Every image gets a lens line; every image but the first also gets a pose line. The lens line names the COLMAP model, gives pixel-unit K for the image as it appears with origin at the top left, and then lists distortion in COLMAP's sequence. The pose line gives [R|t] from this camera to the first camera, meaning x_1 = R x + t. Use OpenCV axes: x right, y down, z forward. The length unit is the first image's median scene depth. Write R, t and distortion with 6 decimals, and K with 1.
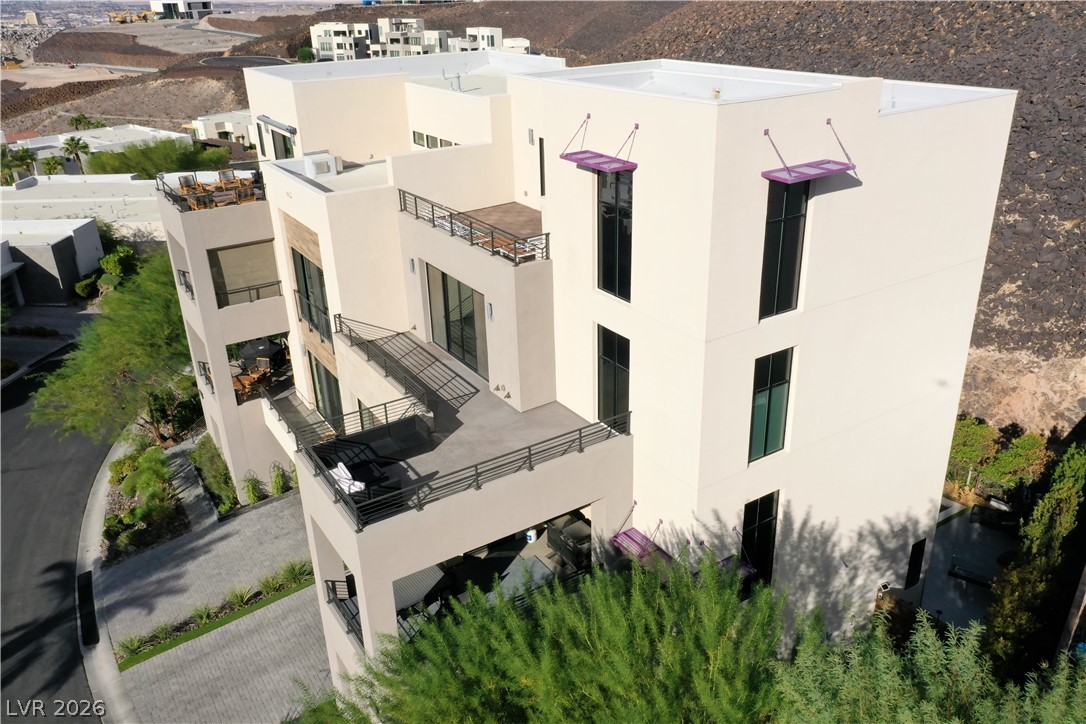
lens RADIAL K [[856.4, 0, 554.1], [0, 856.4, 360.3], [0, 0, 1]] dist [0.031812, -0.015294]
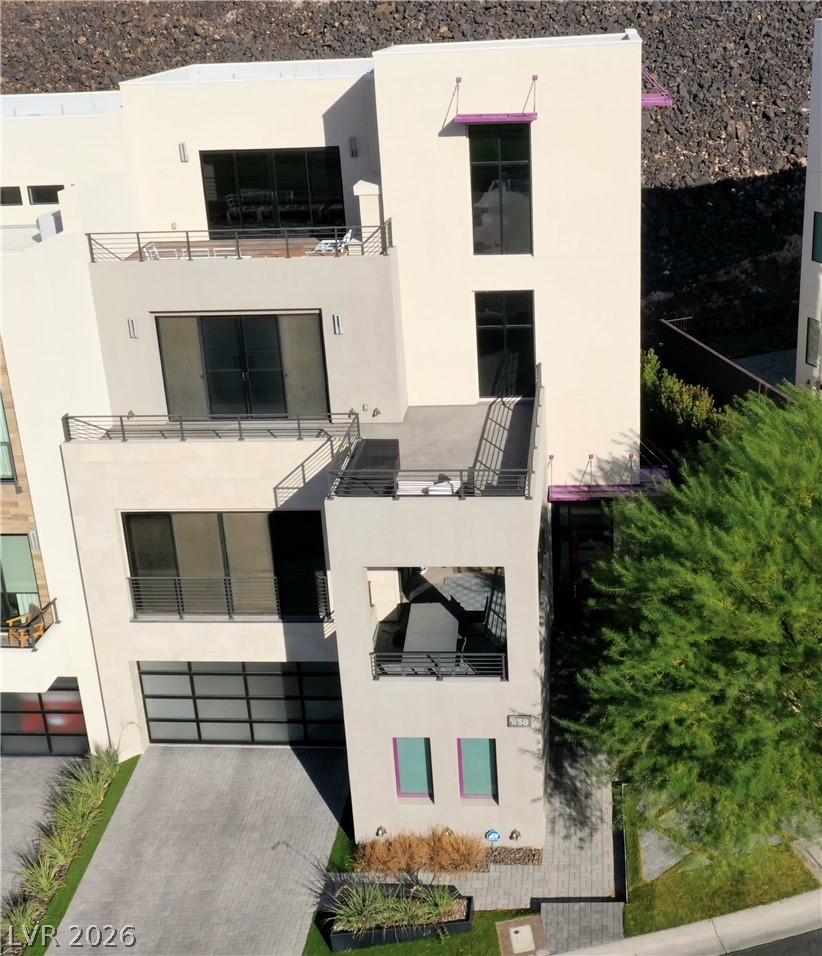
lens RADIAL K [[1245.8, 0, 481.0], [0, 1245.8, 446.8], [0, 0, 1]] dist [-0.009685, 0.000000]
pose [[0.614717, -0.280849, 0.737053, -0.800856], [0.348007, 0.935159, 0.066091, 0.022709], [-0.707823, 0.215873, 0.672596, 0.057859]]
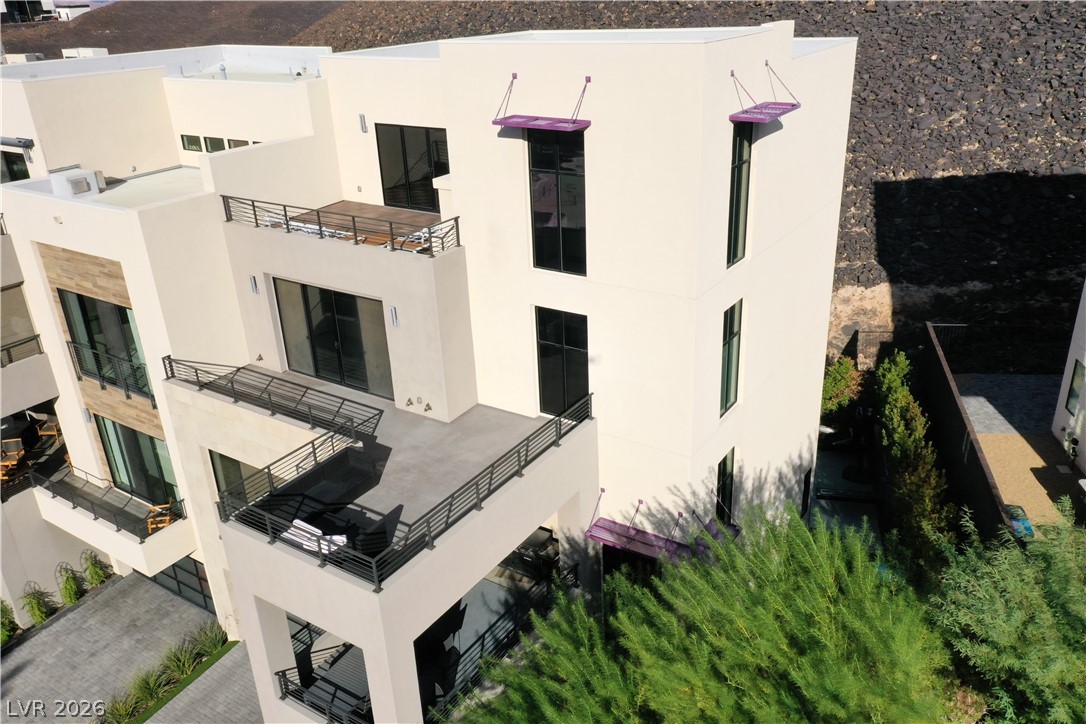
lens RADIAL K [[856.4, 0, 550.7], [0, 856.4, 360.8], [0, 0, 1]] dist [0.031812, -0.015294]
pose [[0.916465, -0.171757, 0.361373, -0.210863], [0.177360, 0.983984, 0.017882, 0.000214], [-0.358657, 0.047705, 0.932250, 0.110370]]
